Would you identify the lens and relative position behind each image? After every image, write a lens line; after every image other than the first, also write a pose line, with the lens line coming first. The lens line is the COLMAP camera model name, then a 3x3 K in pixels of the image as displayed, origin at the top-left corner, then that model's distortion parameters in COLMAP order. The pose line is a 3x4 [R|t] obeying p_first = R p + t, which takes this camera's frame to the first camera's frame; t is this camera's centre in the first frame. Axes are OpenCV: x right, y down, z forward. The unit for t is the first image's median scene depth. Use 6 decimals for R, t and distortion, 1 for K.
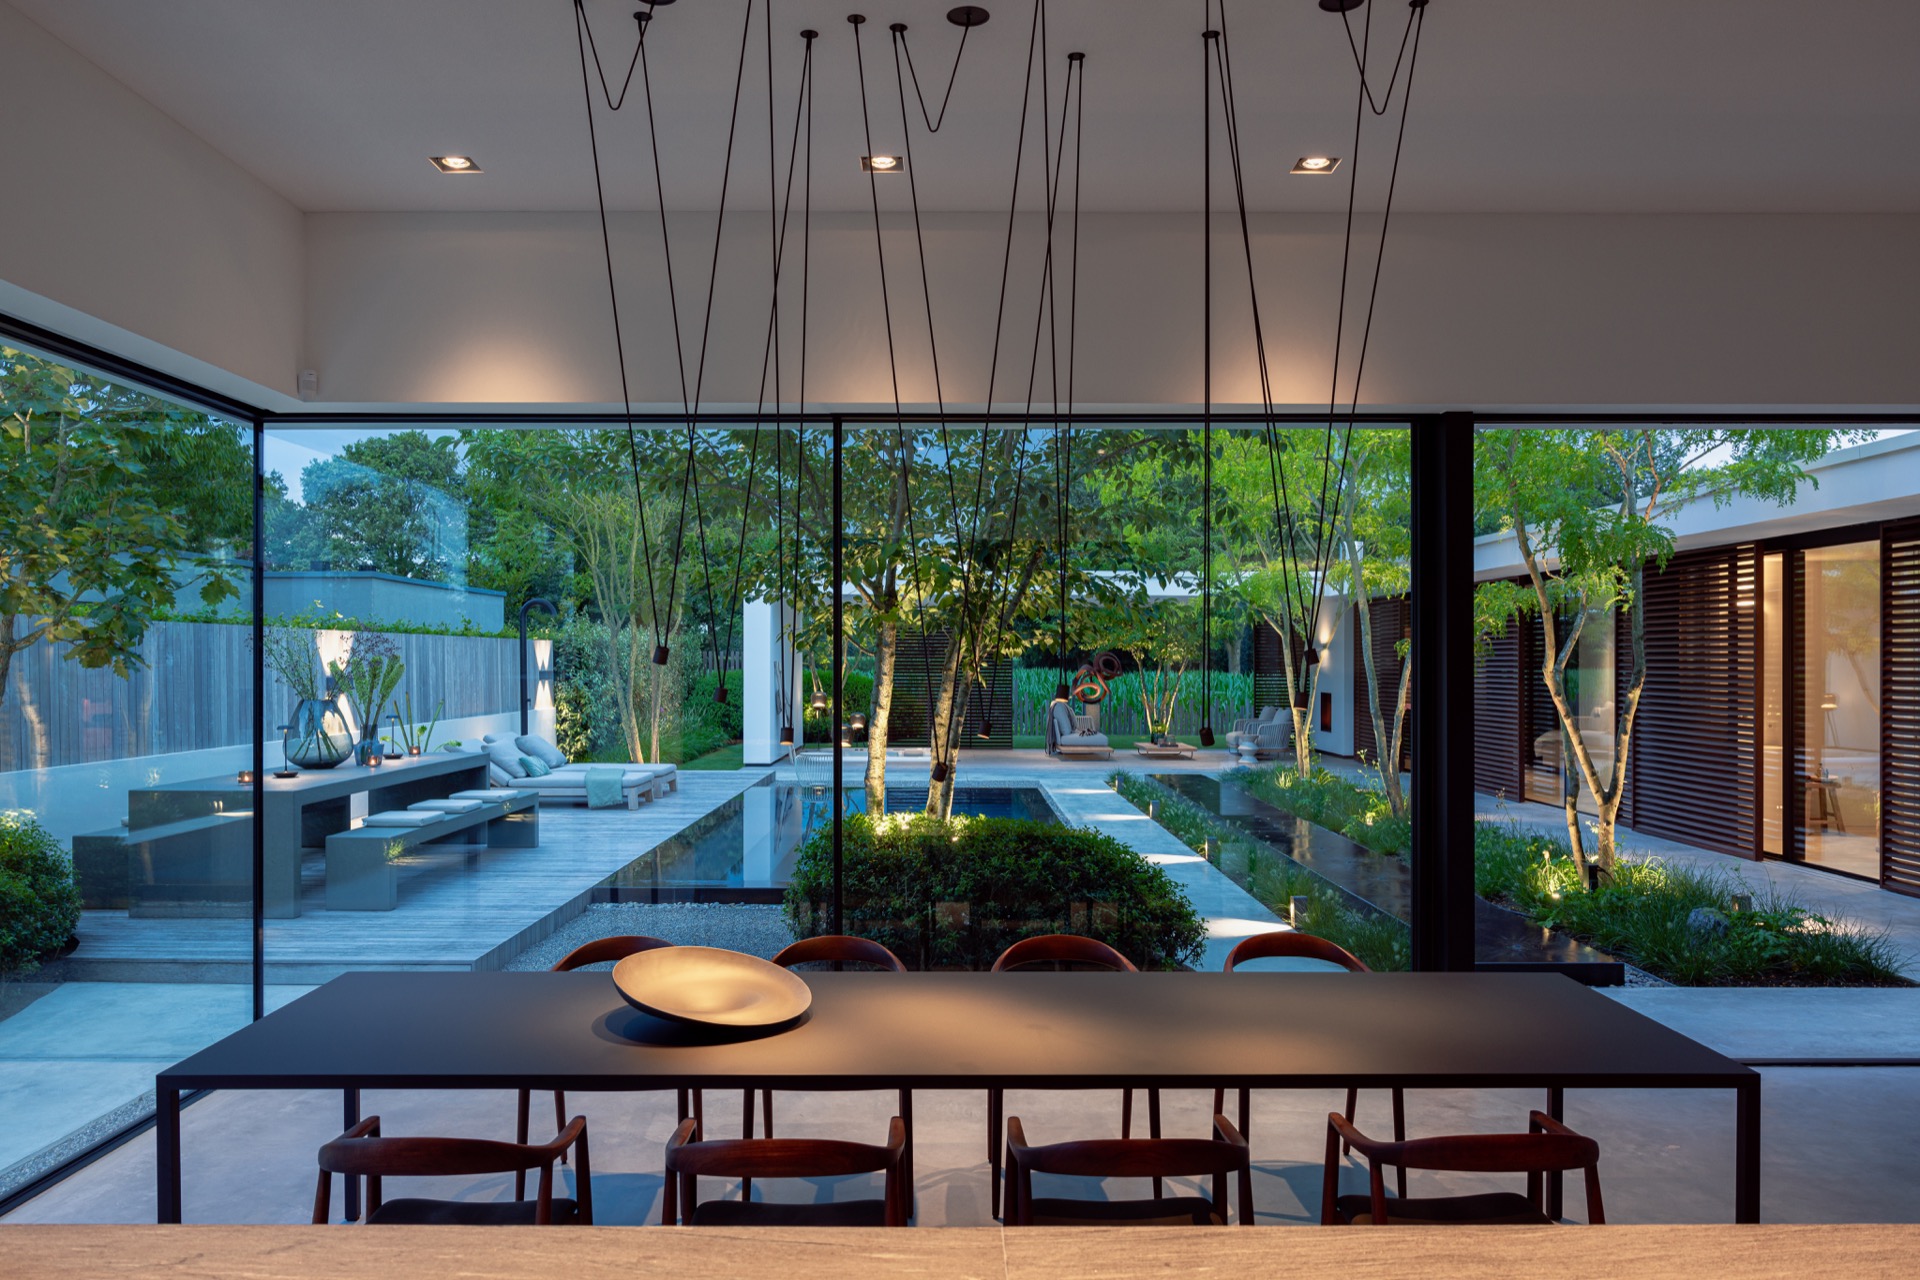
lens RADIAL K [[1414.1, 0, 960.0], [0, 1414.1, 640.0], [0, 0, 1]] dist [-0.003023, -0.000762]
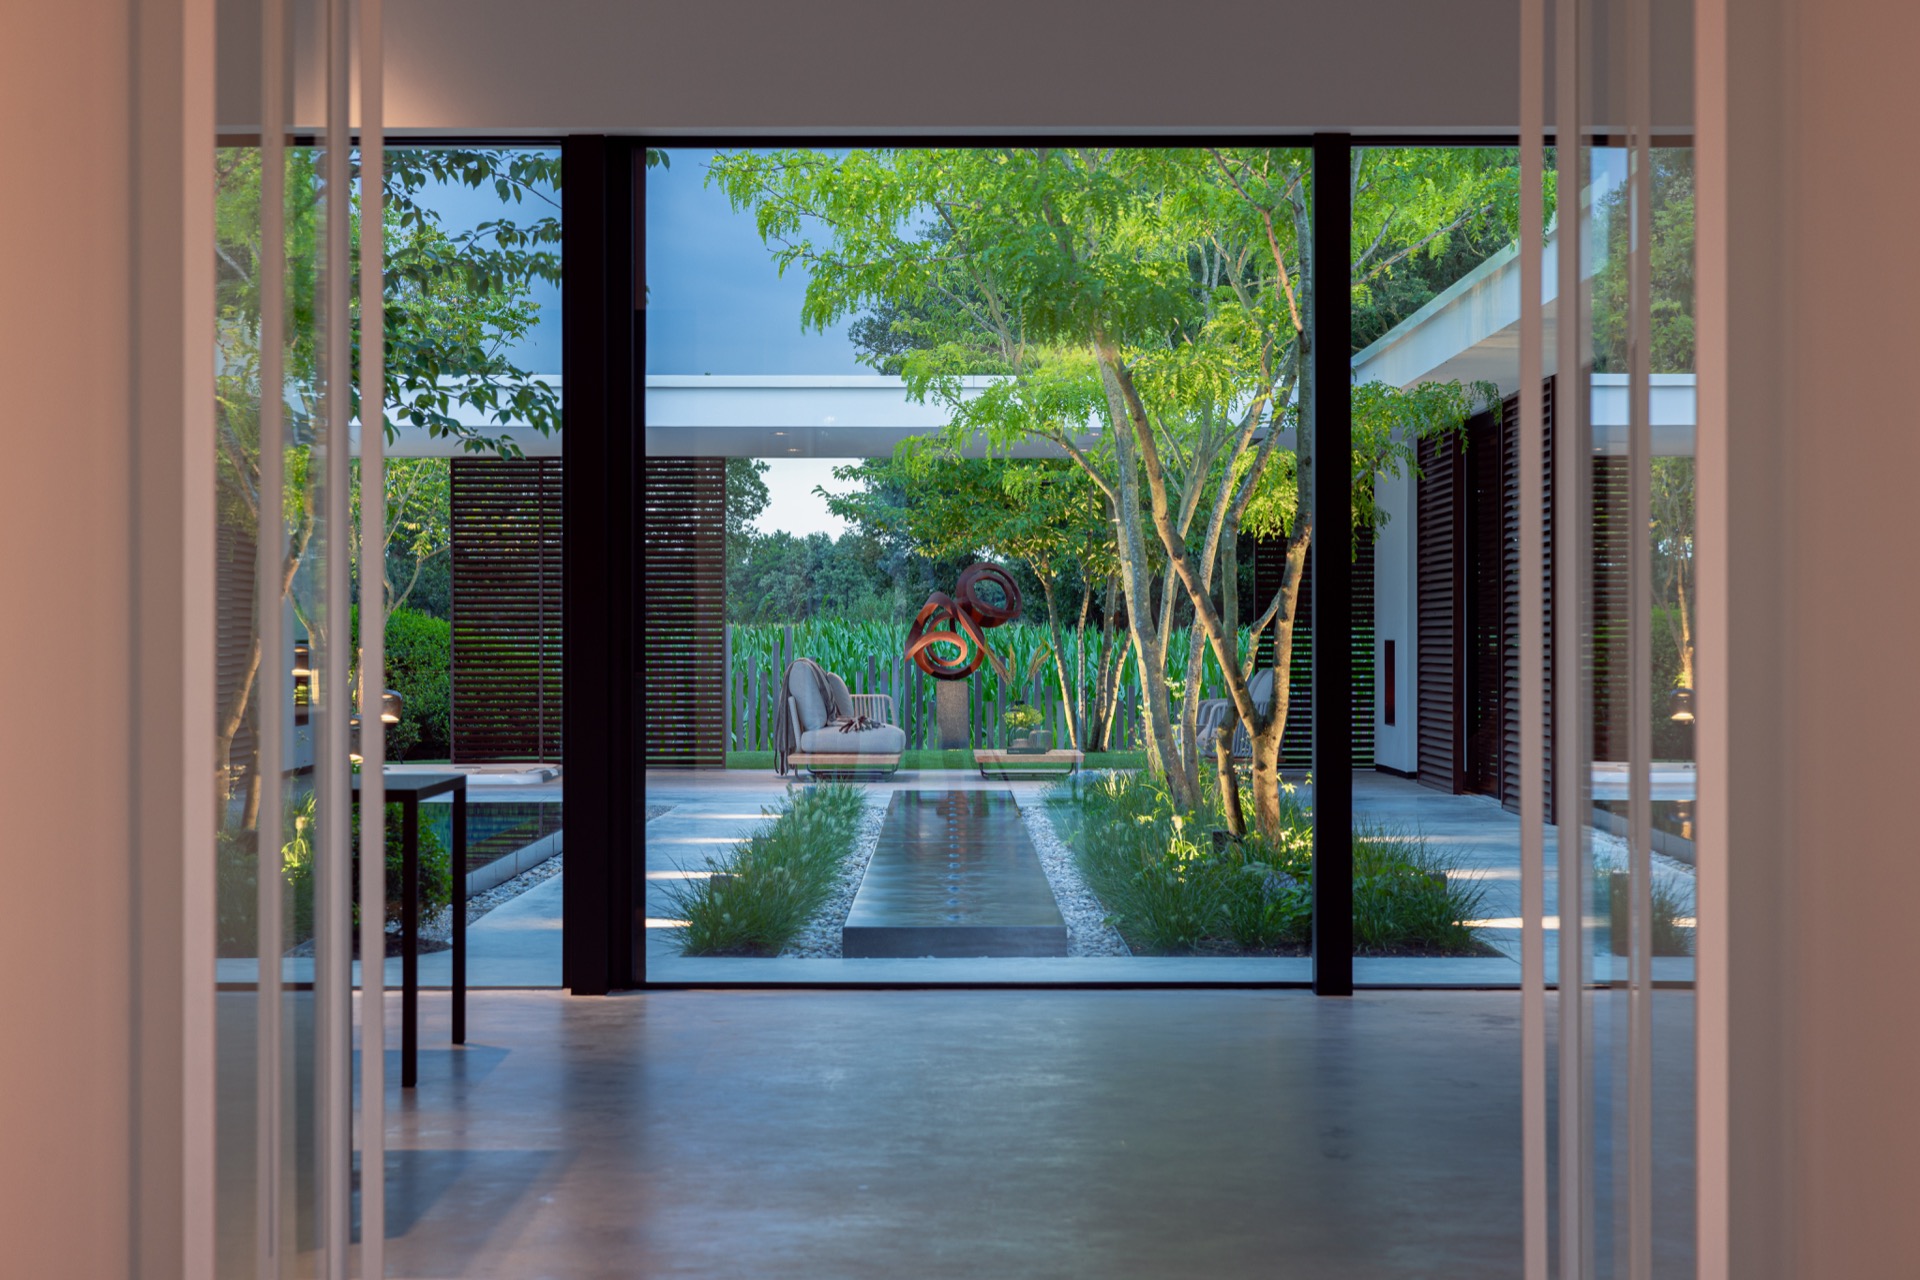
lens RADIAL K [[3895.7, 0, 960.0], [0, 3895.7, 640.0], [0, 0, 1]] dist [0.007577, 0.017422]
pose [[0.999901, -0.003621, -0.013615, 0.162047], [0.003798, 0.999907, 0.013062, 0.024242], [0.013566, -0.013112, 0.999822, -0.314182]]
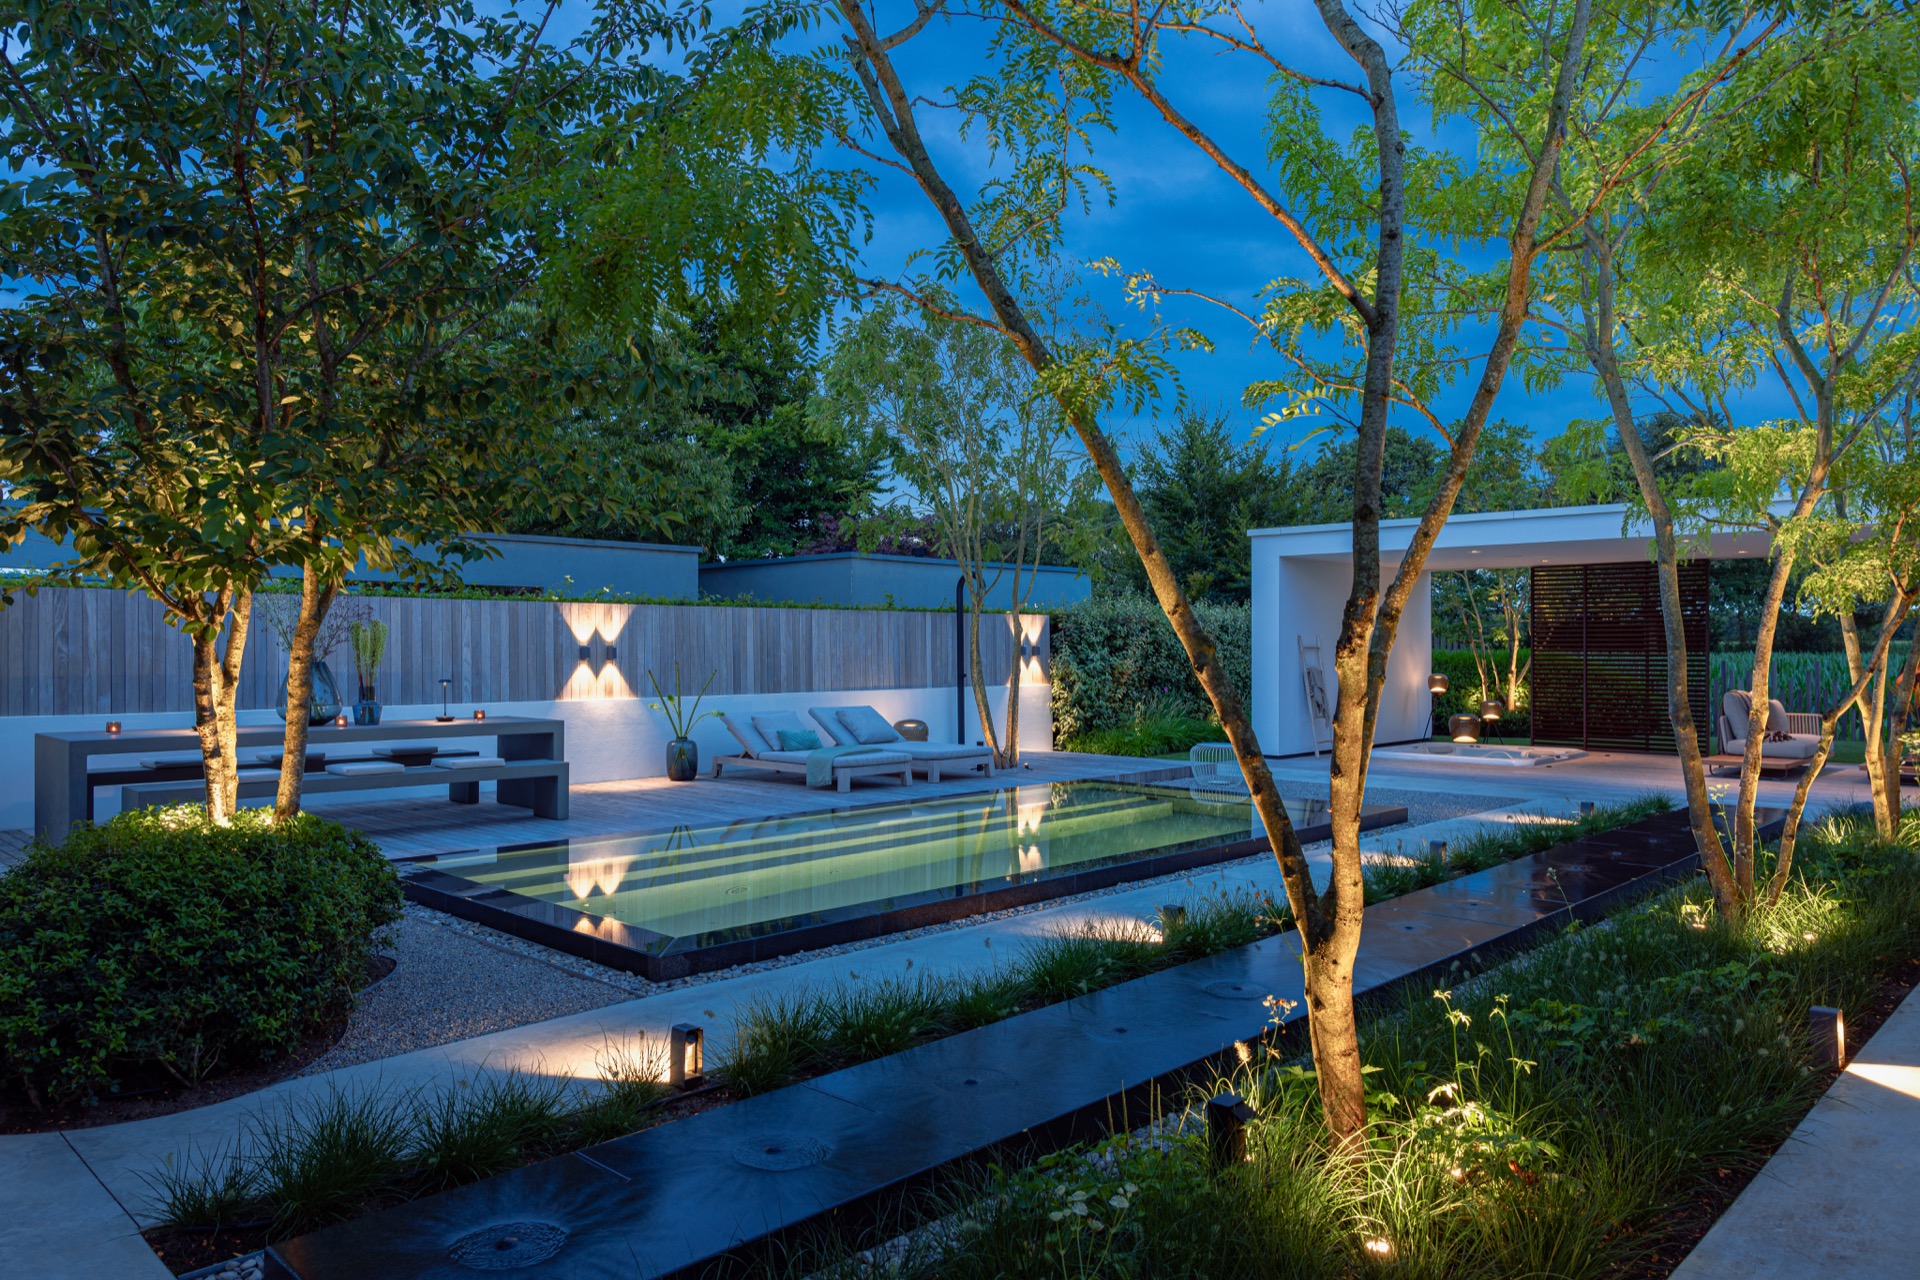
lens RADIAL K [[1317.7, 0, 960.0], [0, 1317.7, 640.0], [0, 0, 1]] dist [-0.000390, 0.000426]
pose [[0.719325, -0.006653, -0.694642, 0.294336], [0.011771, 0.999927, 0.002612, 0.014403], [0.694574, -0.010056, 0.719351, 0.312390]]
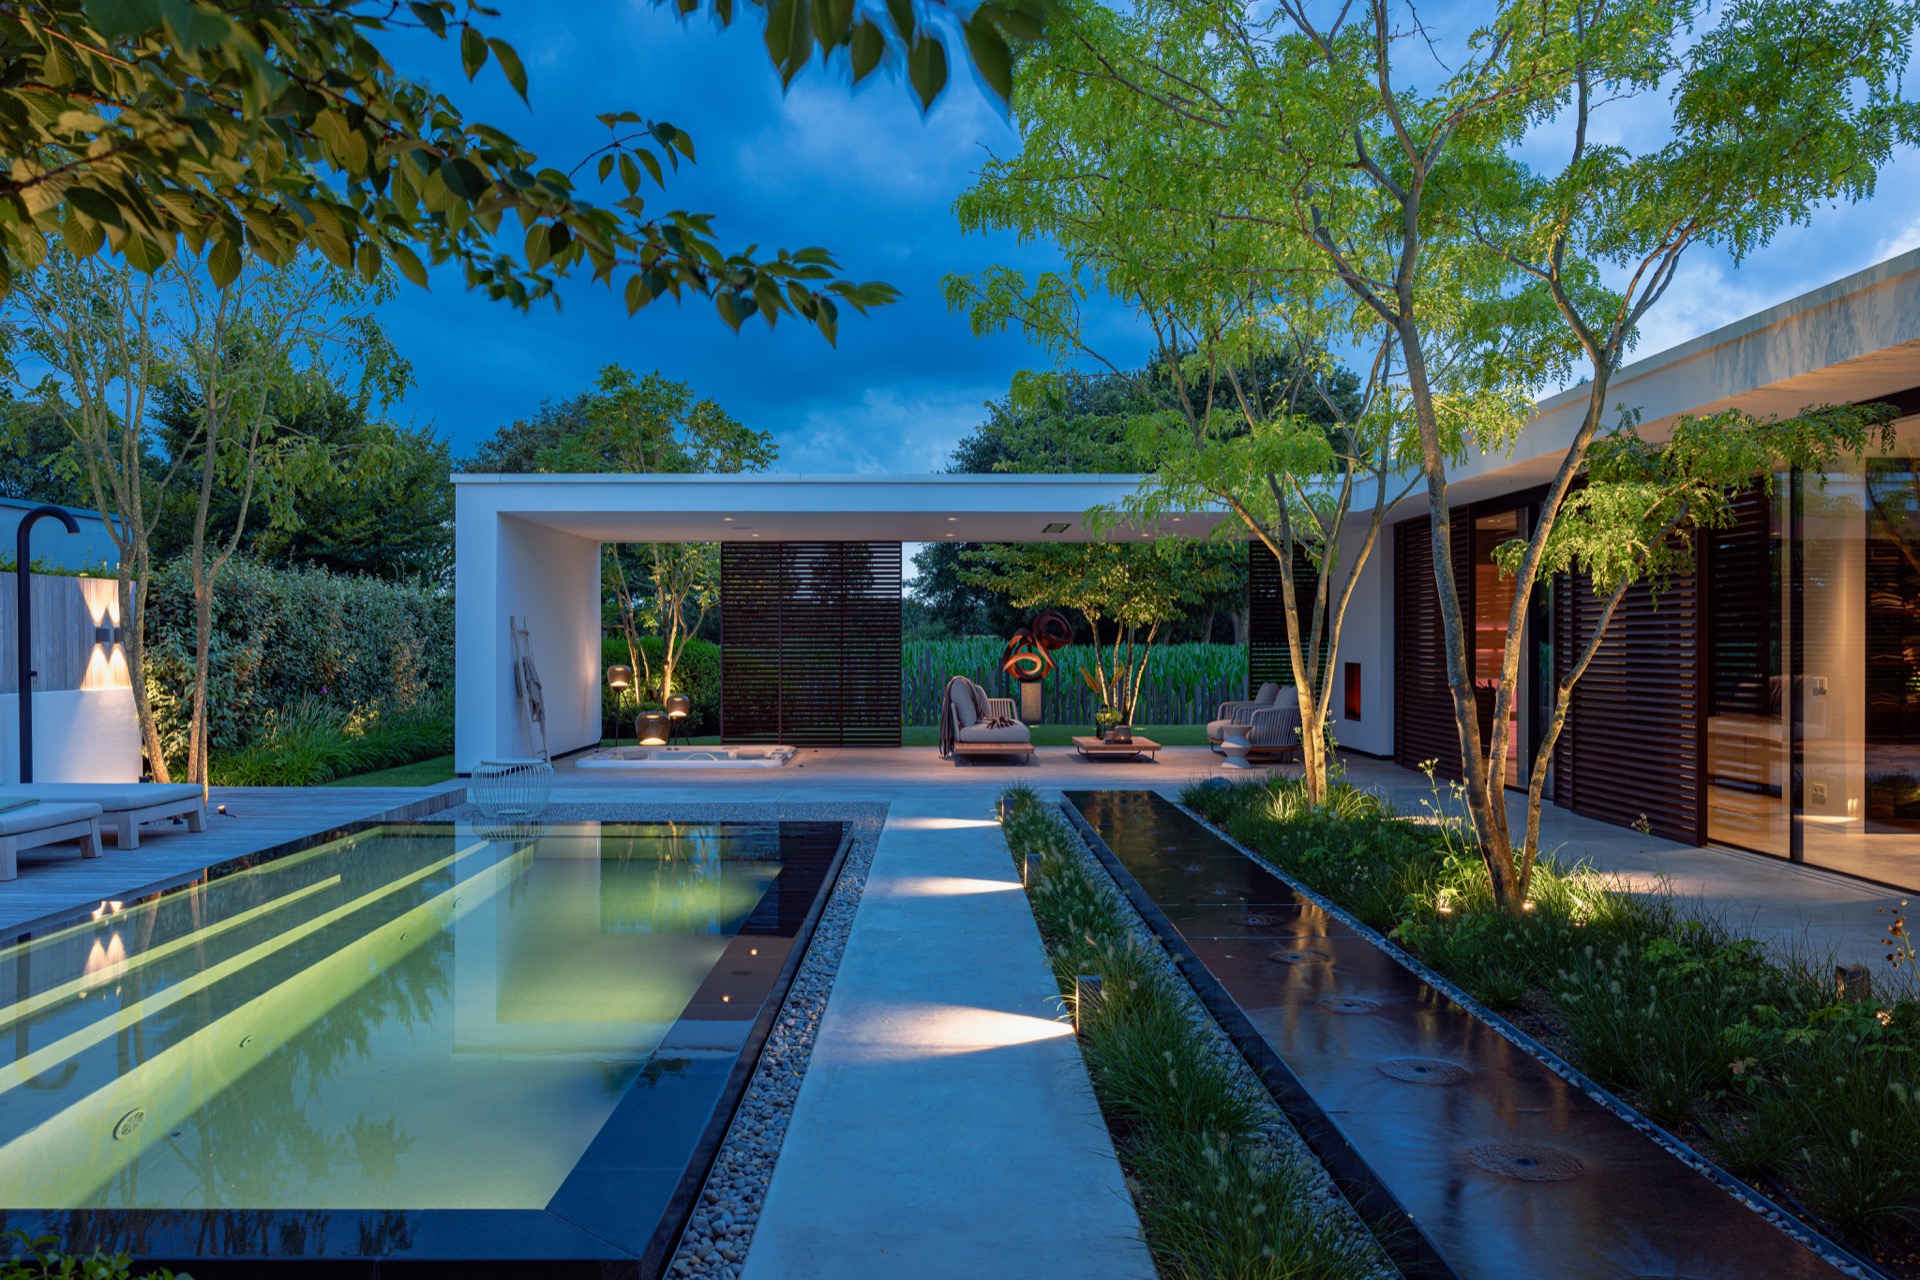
lens RADIAL K [[1512.5, 0, 960.0], [0, 1512.5, 640.0], [0, 0, 1]] dist [-0.000118, 0.000827]
pose [[0.999995, -0.003062, 0.000661, 0.081942], [0.003053, 0.999912, 0.012911, 0.019292], [-0.000701, -0.012909, 0.999916, 0.322552]]
